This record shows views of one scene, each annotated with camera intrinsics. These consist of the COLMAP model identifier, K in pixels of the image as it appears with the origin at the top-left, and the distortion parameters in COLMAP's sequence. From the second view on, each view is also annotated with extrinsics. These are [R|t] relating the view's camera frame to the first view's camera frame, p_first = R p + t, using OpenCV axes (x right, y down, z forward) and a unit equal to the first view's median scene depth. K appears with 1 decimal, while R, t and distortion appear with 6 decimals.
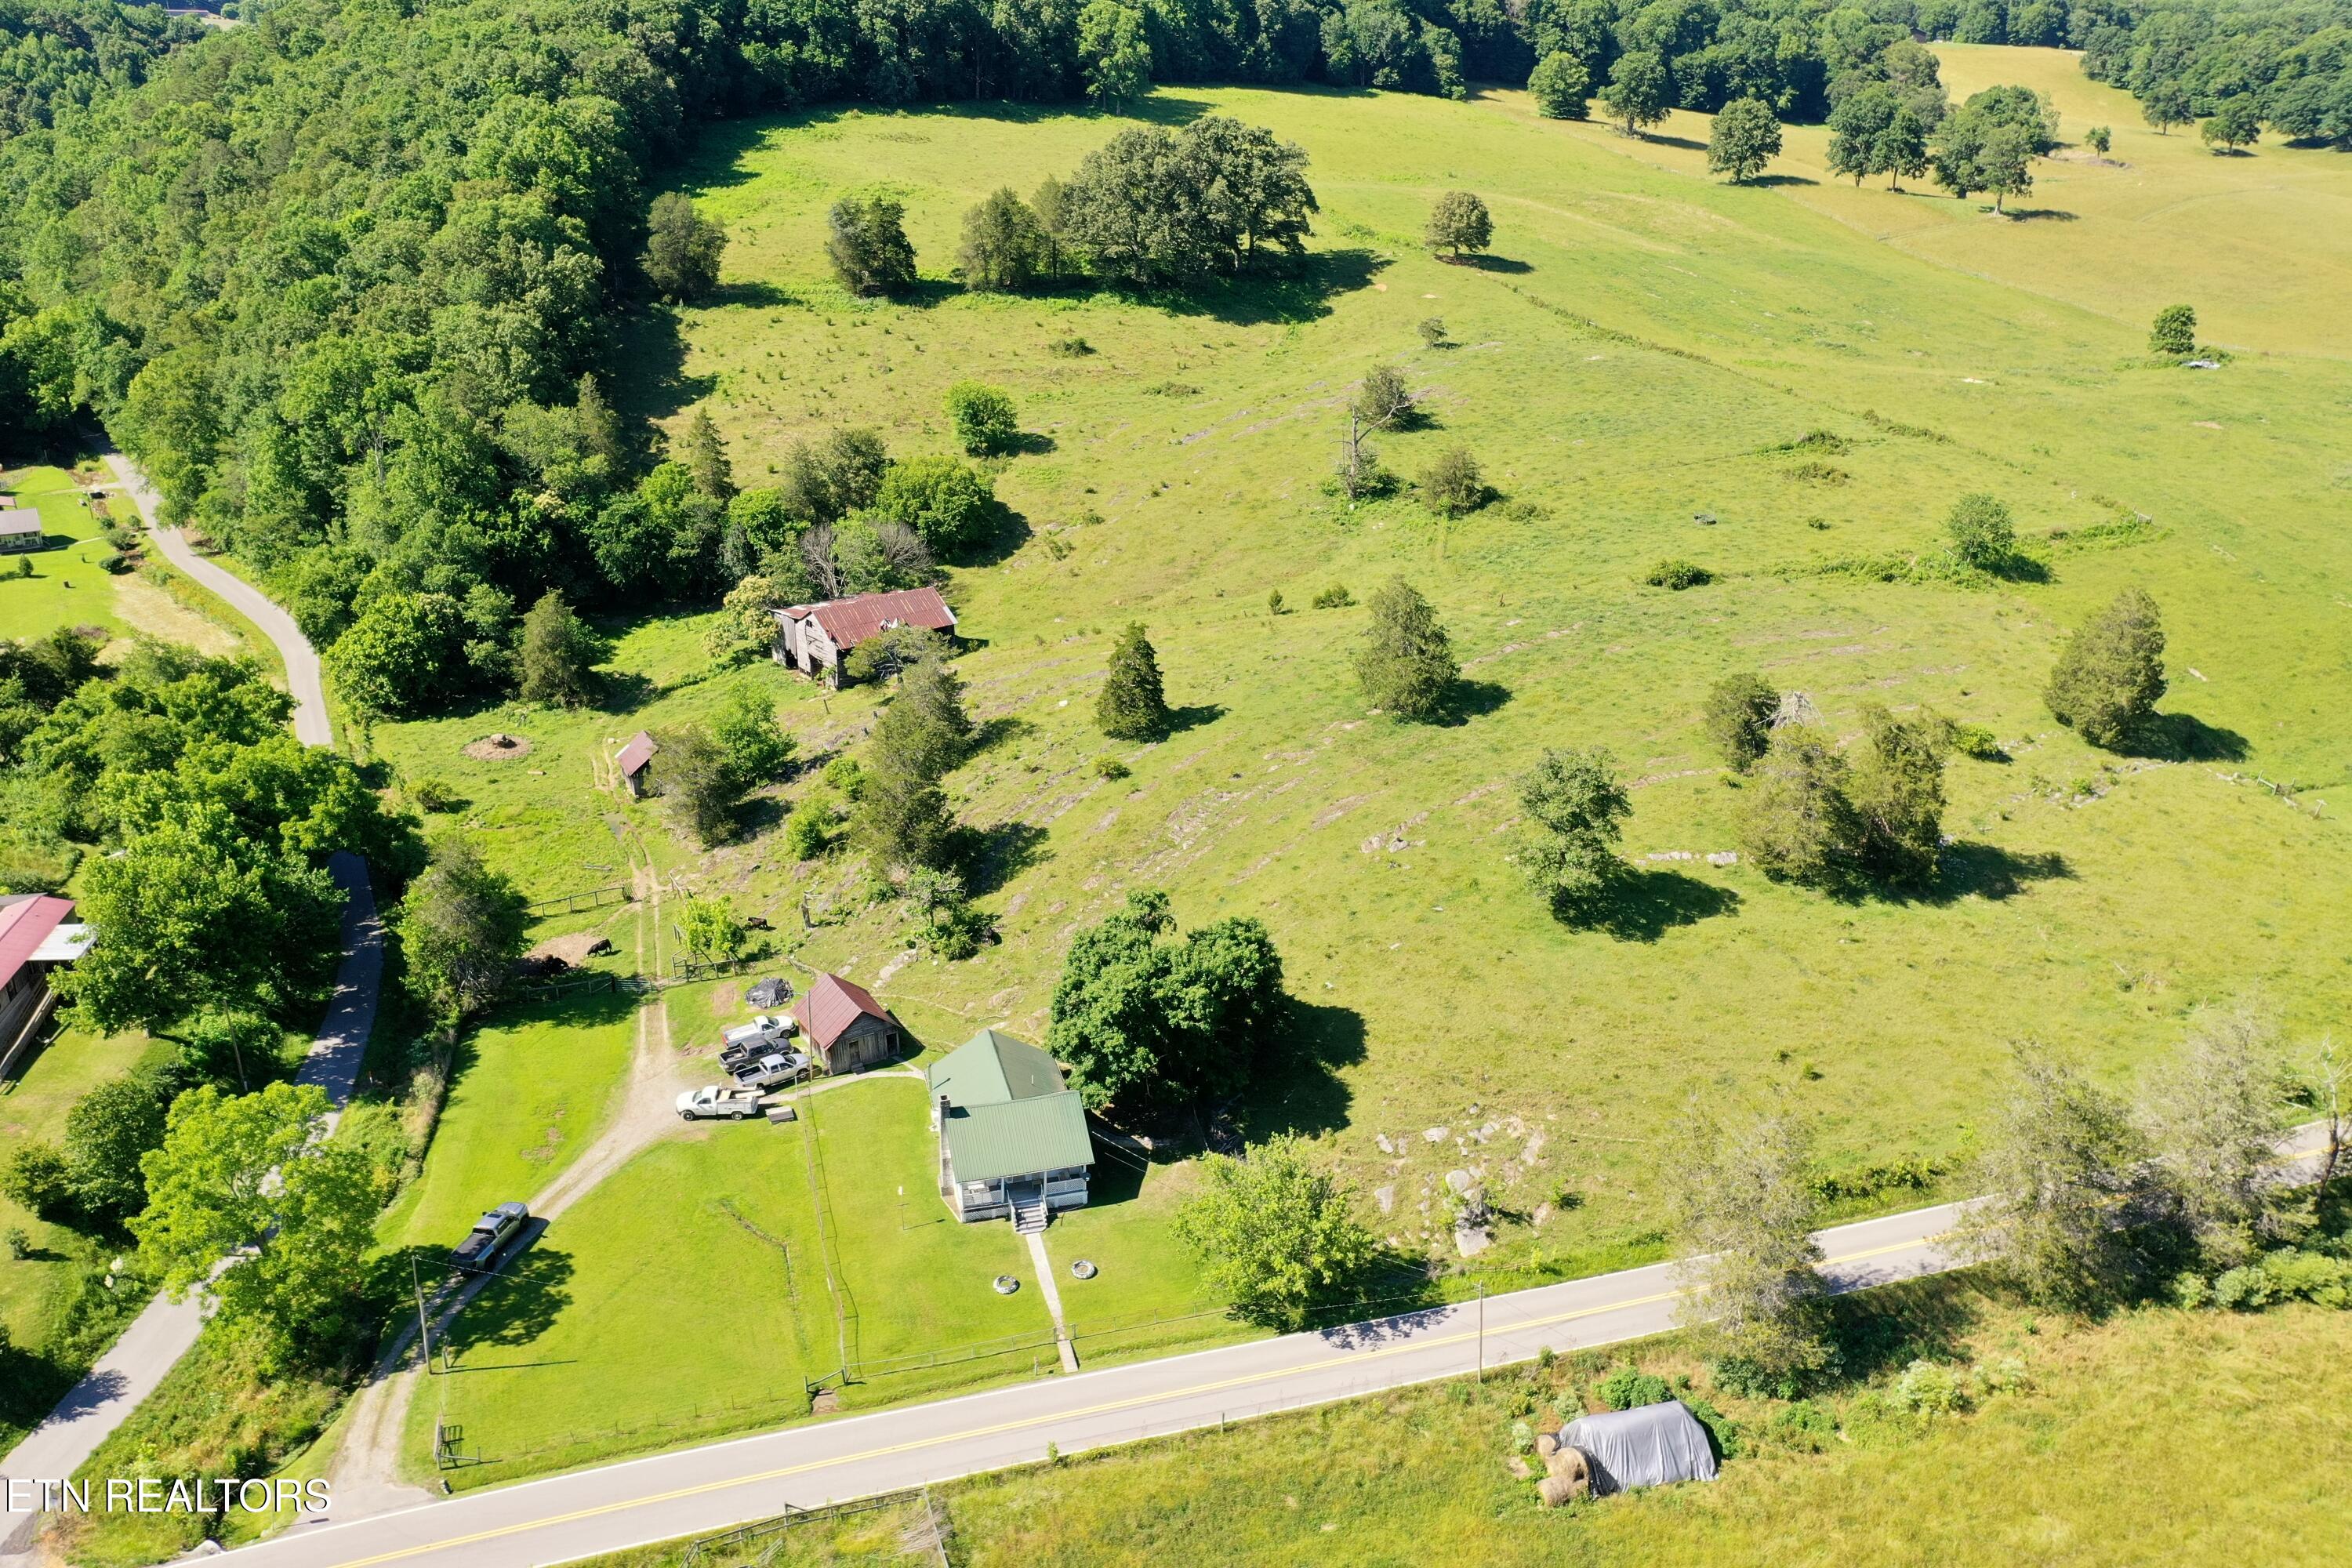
lens RADIAL K [[1872.1, 0, 1190.7], [0, 1872.1, 772.7], [0, 0, 1]] dist [0.006314, 0.002107]
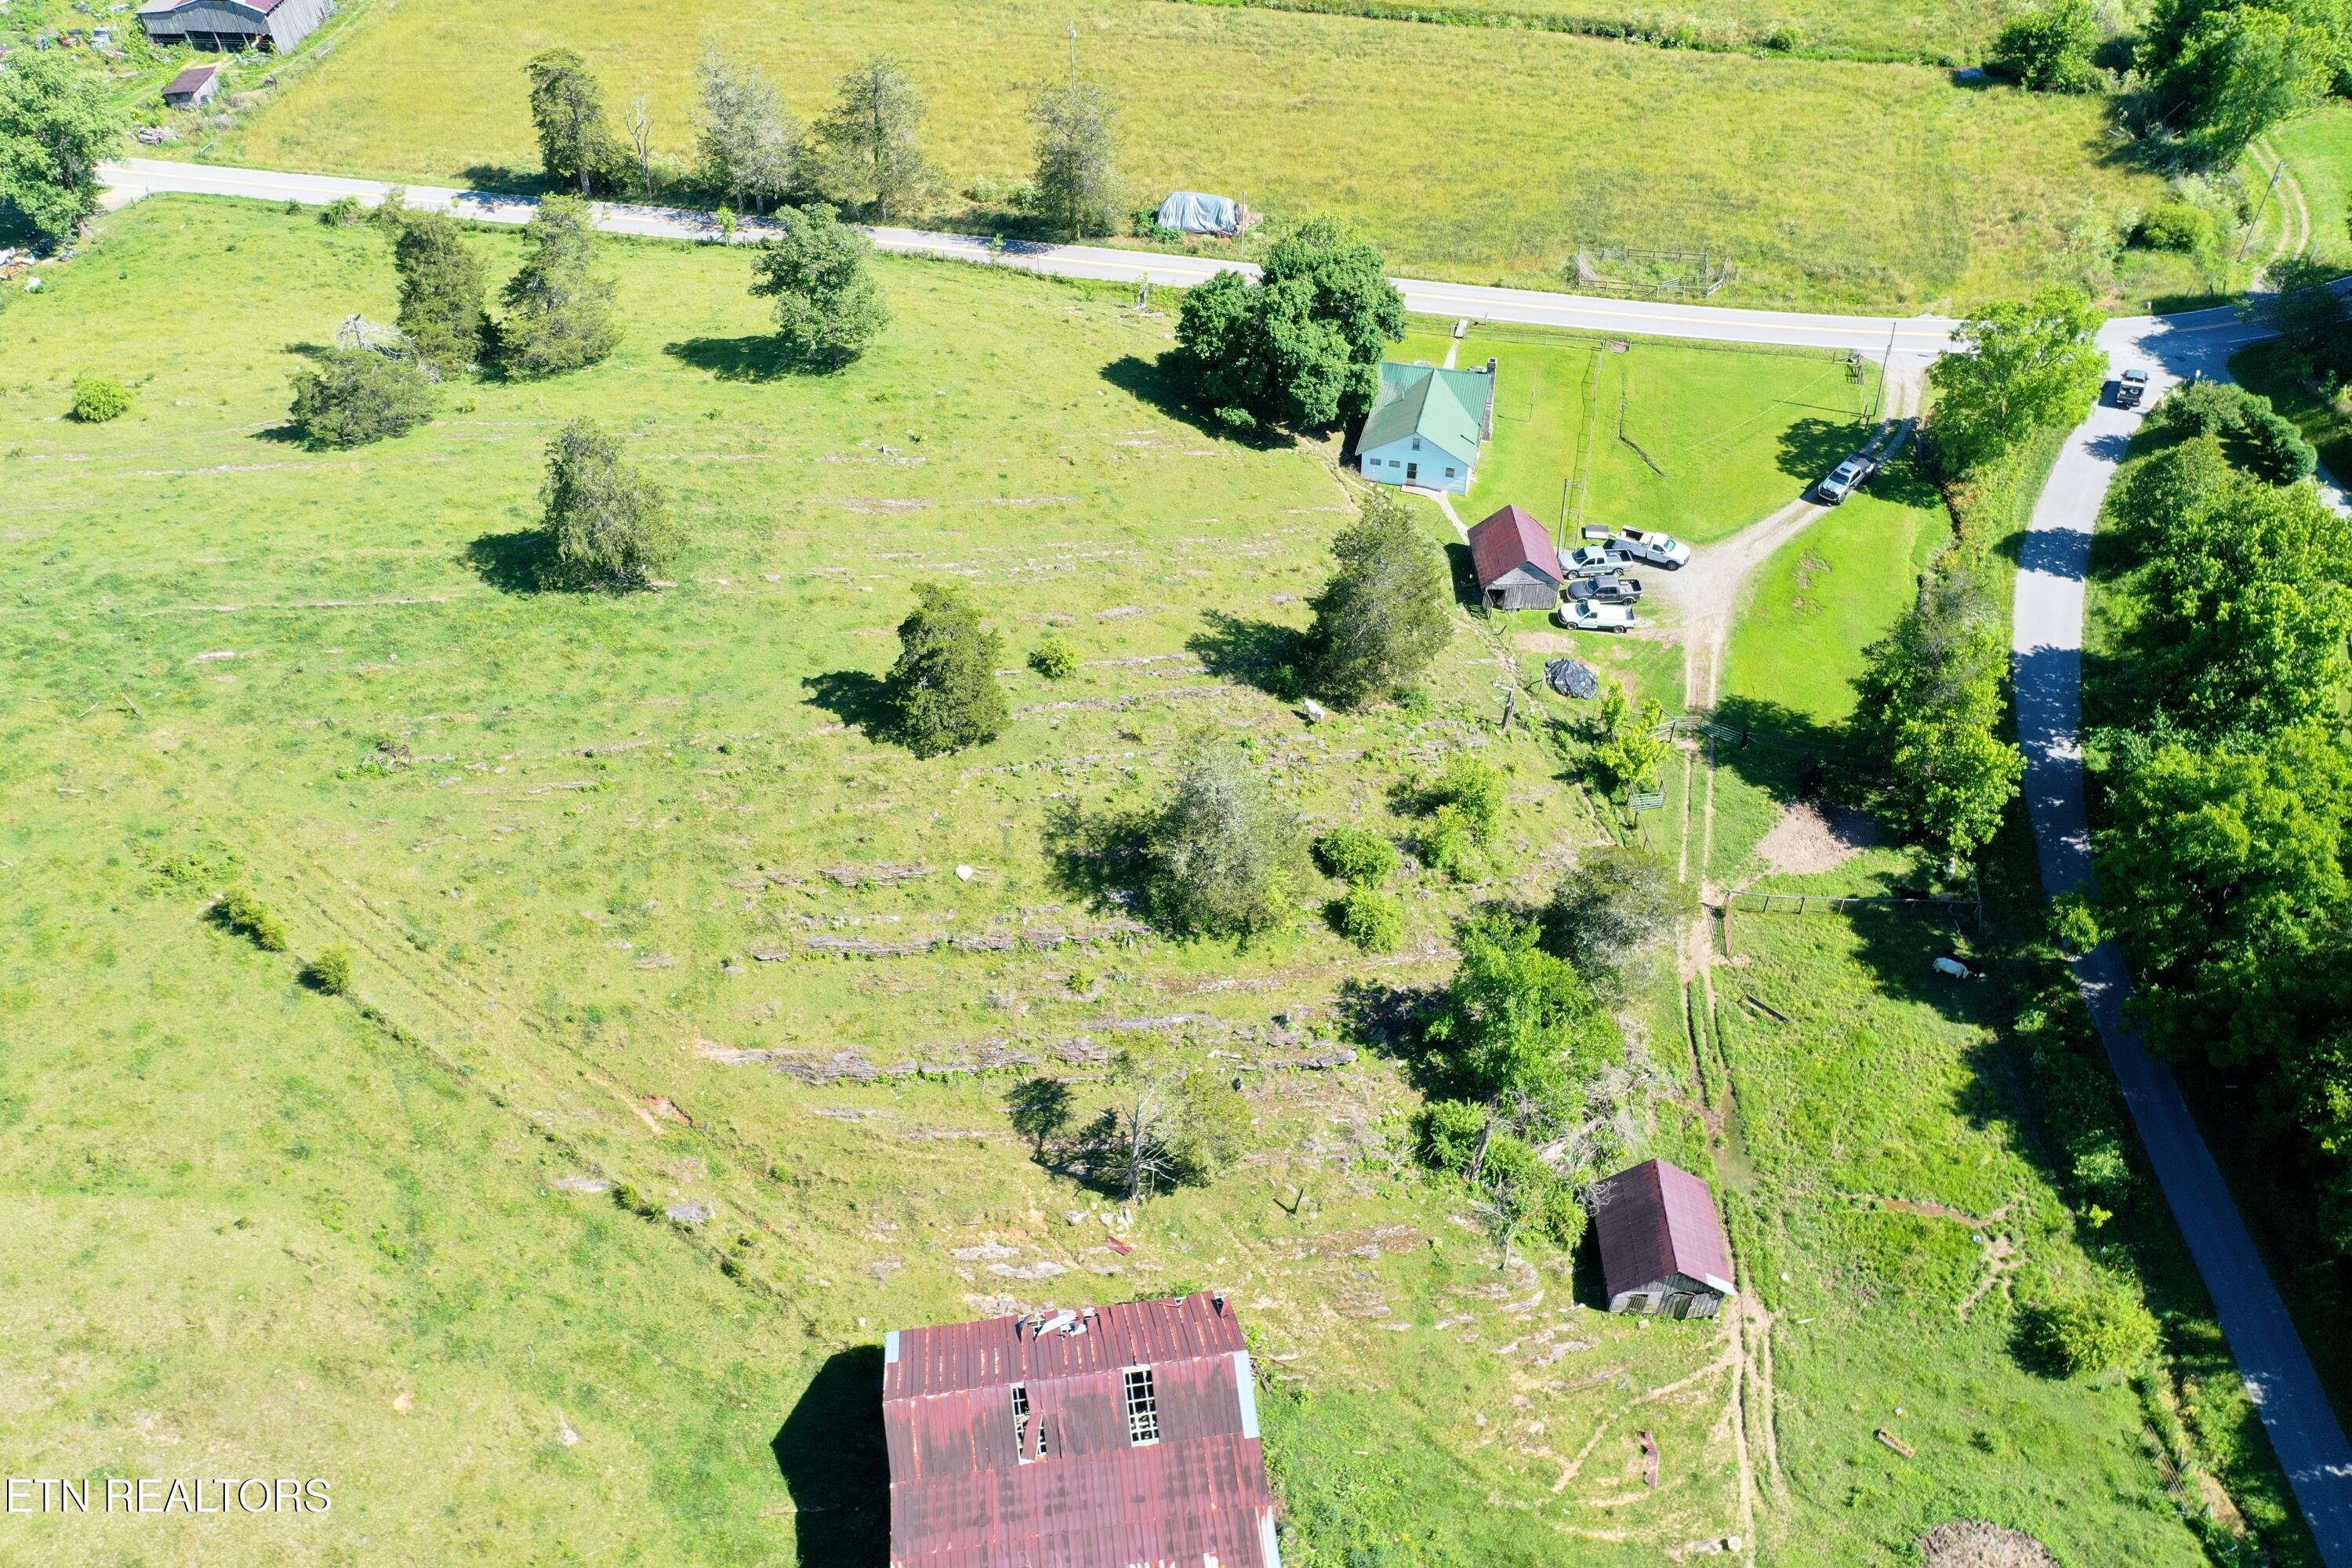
lens RADIAL K [[1872.1, 0, 1171.7], [0, 1872.1, 797.8], [0, 0, 1]] dist [0.006314, 0.002107]
pose [[-0.875741, -0.349130, 0.333445, -0.497638], [0.165783, 0.431206, 0.886892, -0.883723], [-0.453424, 0.831968, -0.319745, 1.877808]]
